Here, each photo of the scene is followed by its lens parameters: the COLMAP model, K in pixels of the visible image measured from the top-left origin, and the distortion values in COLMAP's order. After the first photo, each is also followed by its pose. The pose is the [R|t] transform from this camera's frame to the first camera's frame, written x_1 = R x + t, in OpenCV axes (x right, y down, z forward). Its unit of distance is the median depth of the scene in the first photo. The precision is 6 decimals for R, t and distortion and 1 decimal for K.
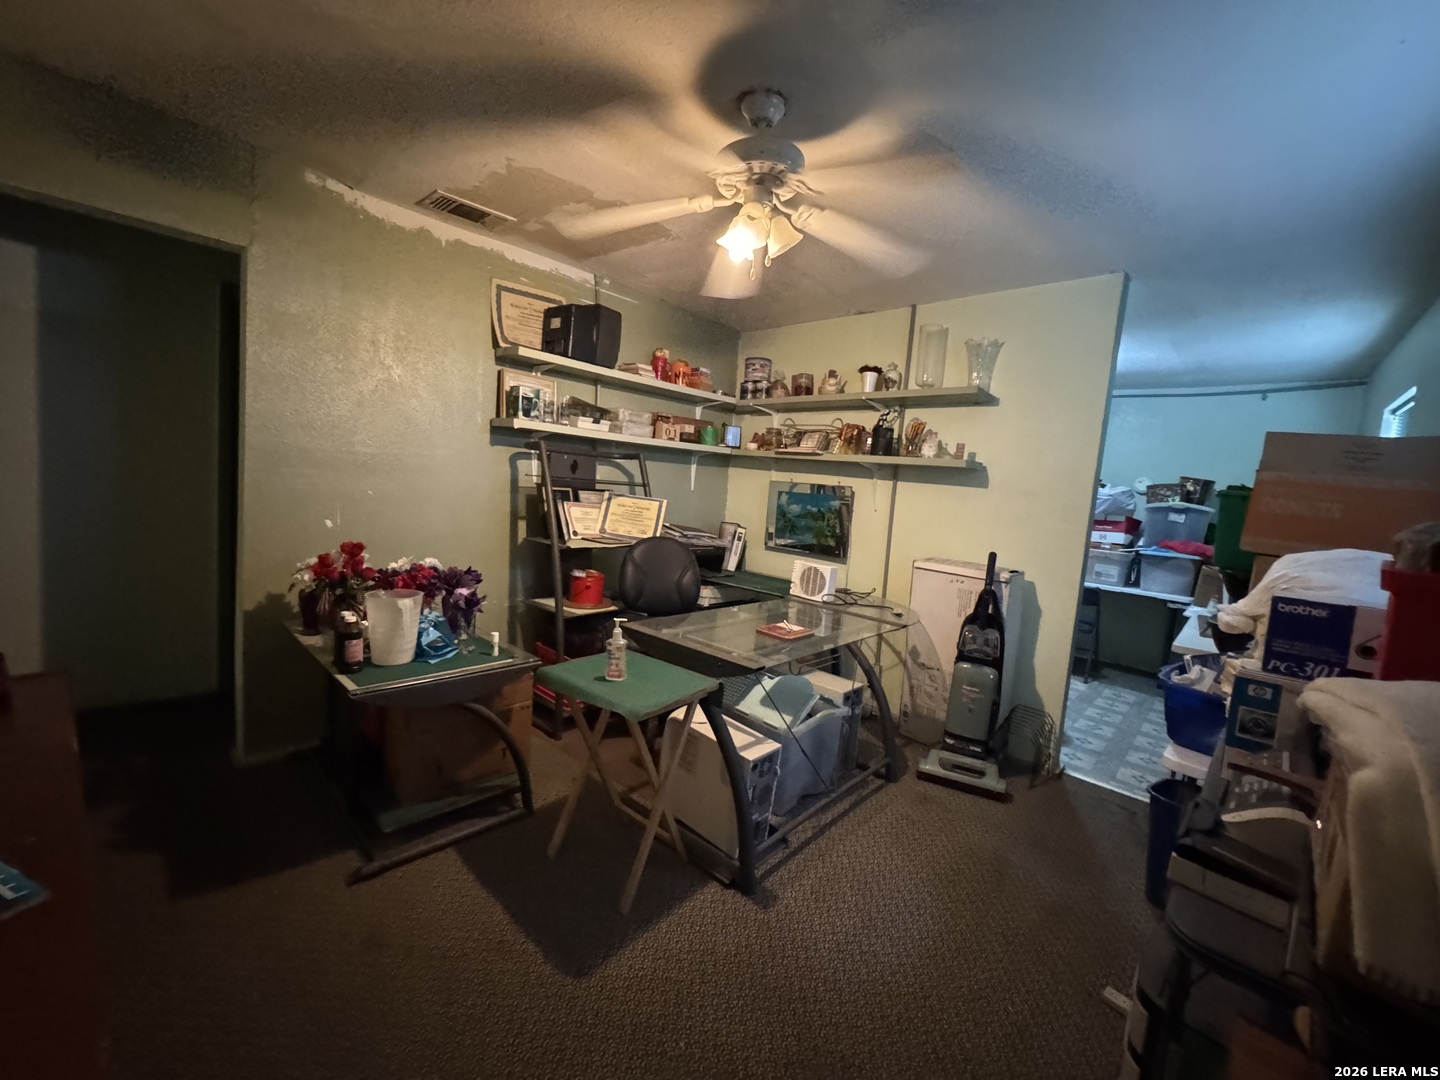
lens RADIAL K [[573.9, 0, 718.2], [0, 573.9, 538.8], [0, 0, 1]] dist [0.000300, -0.000018]
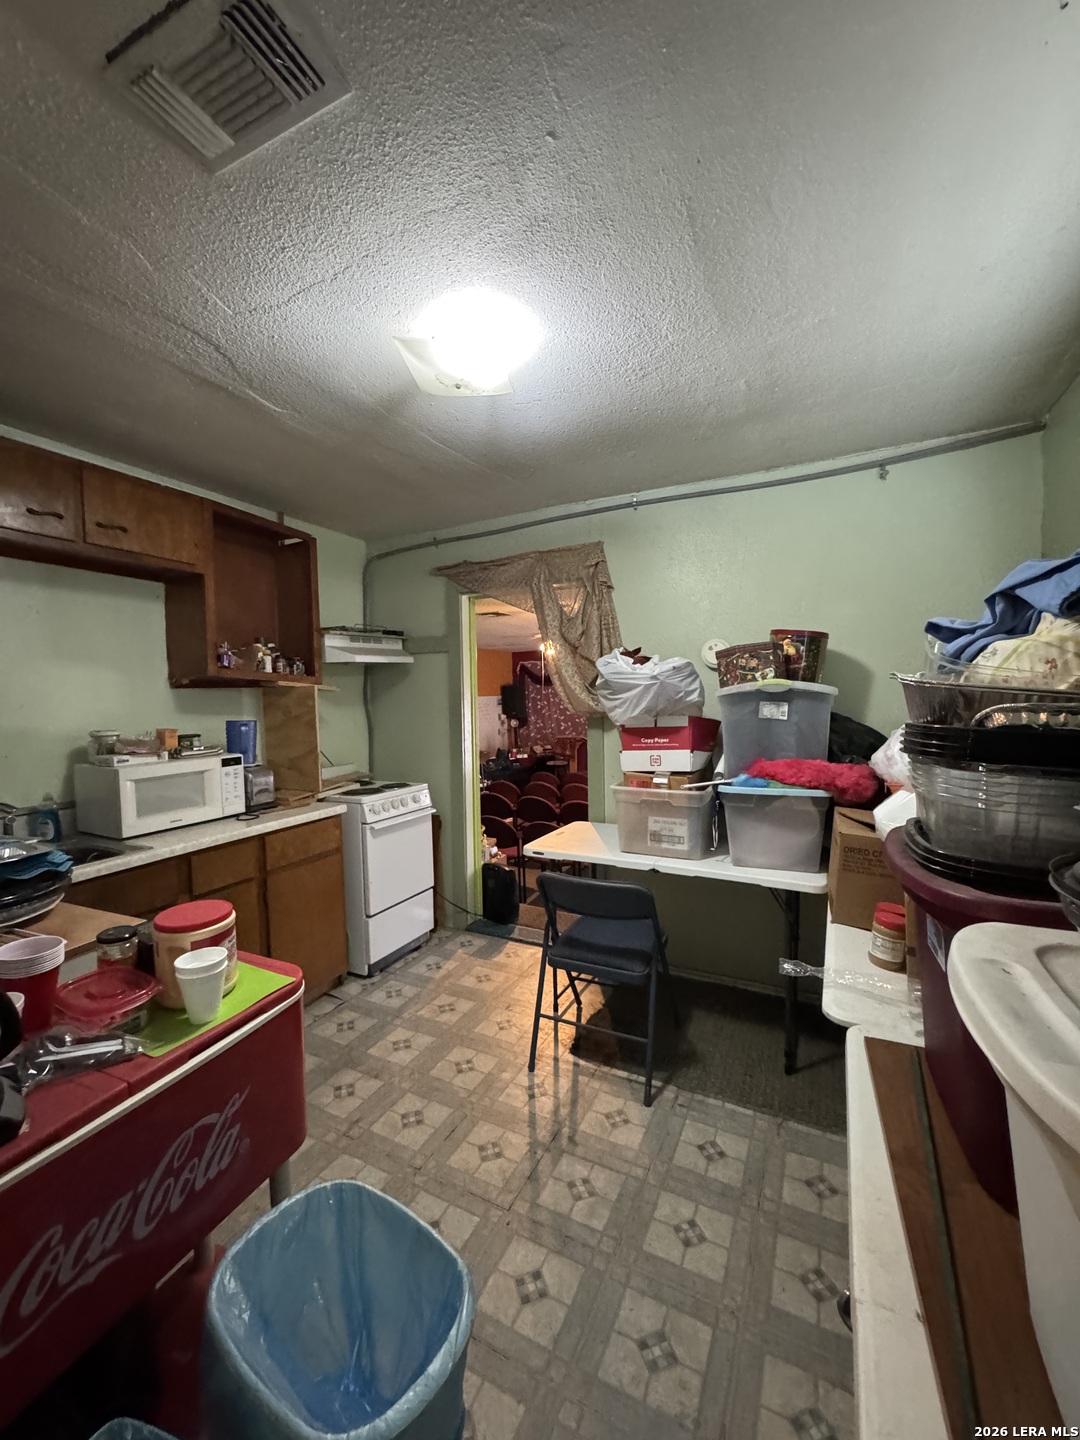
lens RADIAL K [[573.9, 0, 543.9], [0, 573.9, 719.3], [0, 0, 1]] dist [0.000300, -0.000018]
pose [[0.954625, -0.100510, 0.280337, 0.468511], [0.113863, 0.992990, -0.031717, -0.036439], [-0.275184, 0.062198, 0.959378, 0.578962]]
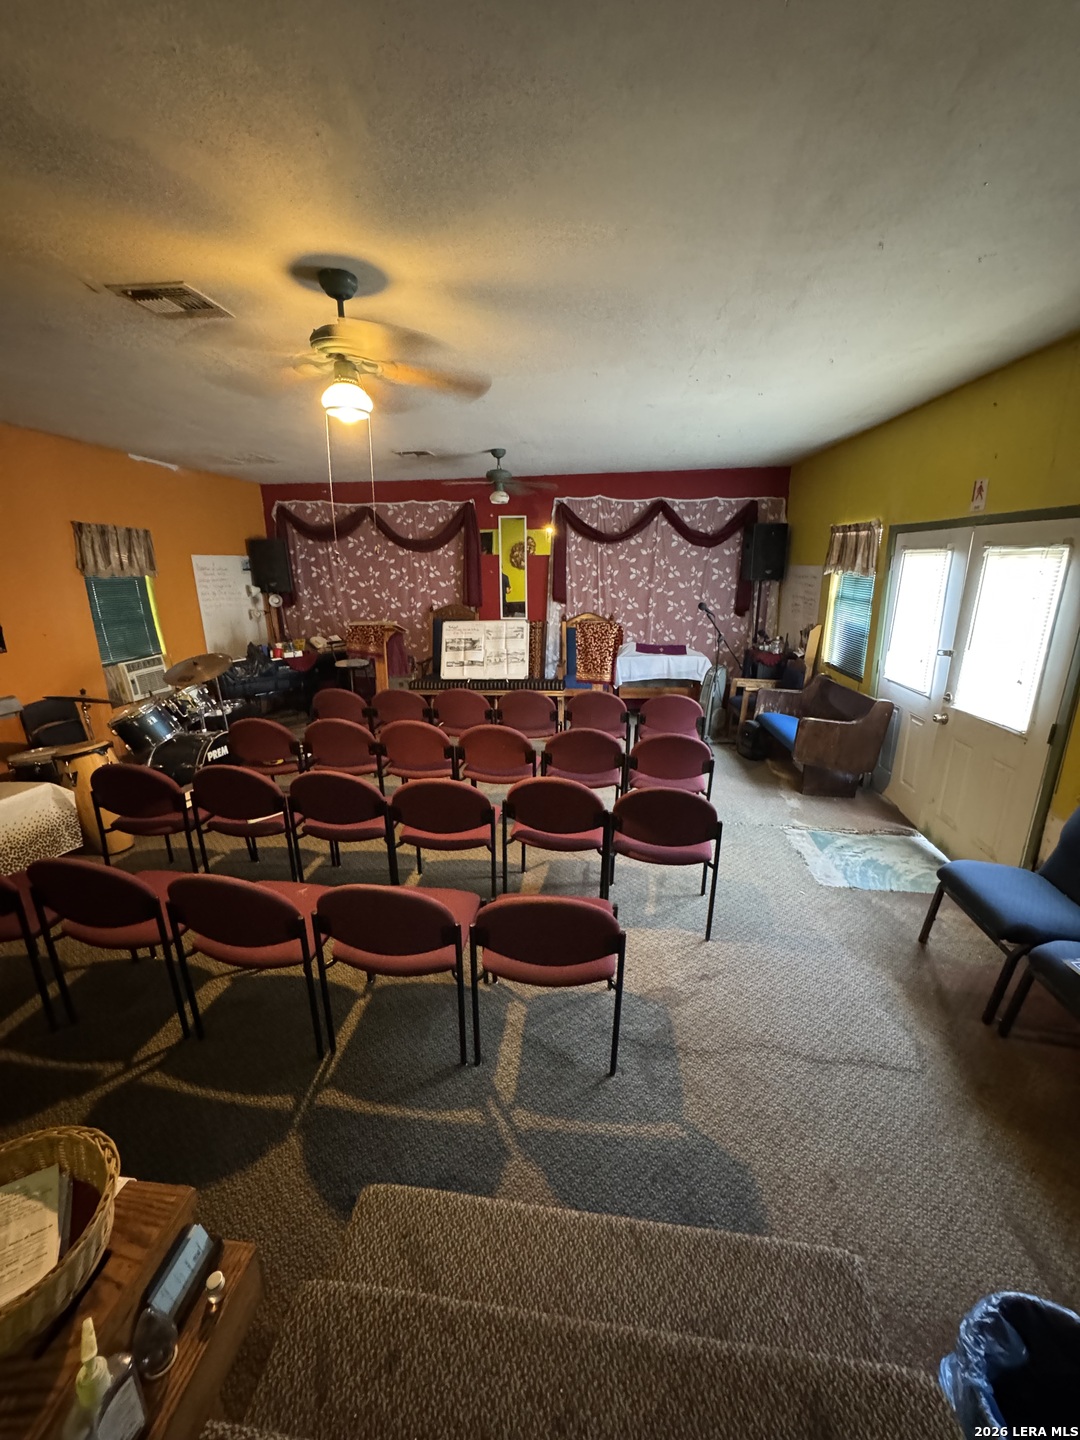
lens RADIAL K [[573.9, 0, 539.3], [0, 573.9, 720.6], [0, 0, 1]] dist [0.000300, -0.000018]
pose [[0.793684, -0.228514, 0.563779, 0.518293], [0.118160, 0.967024, 0.225615, -0.044113], [-0.596744, -0.112451, 0.794513, 0.767450]]
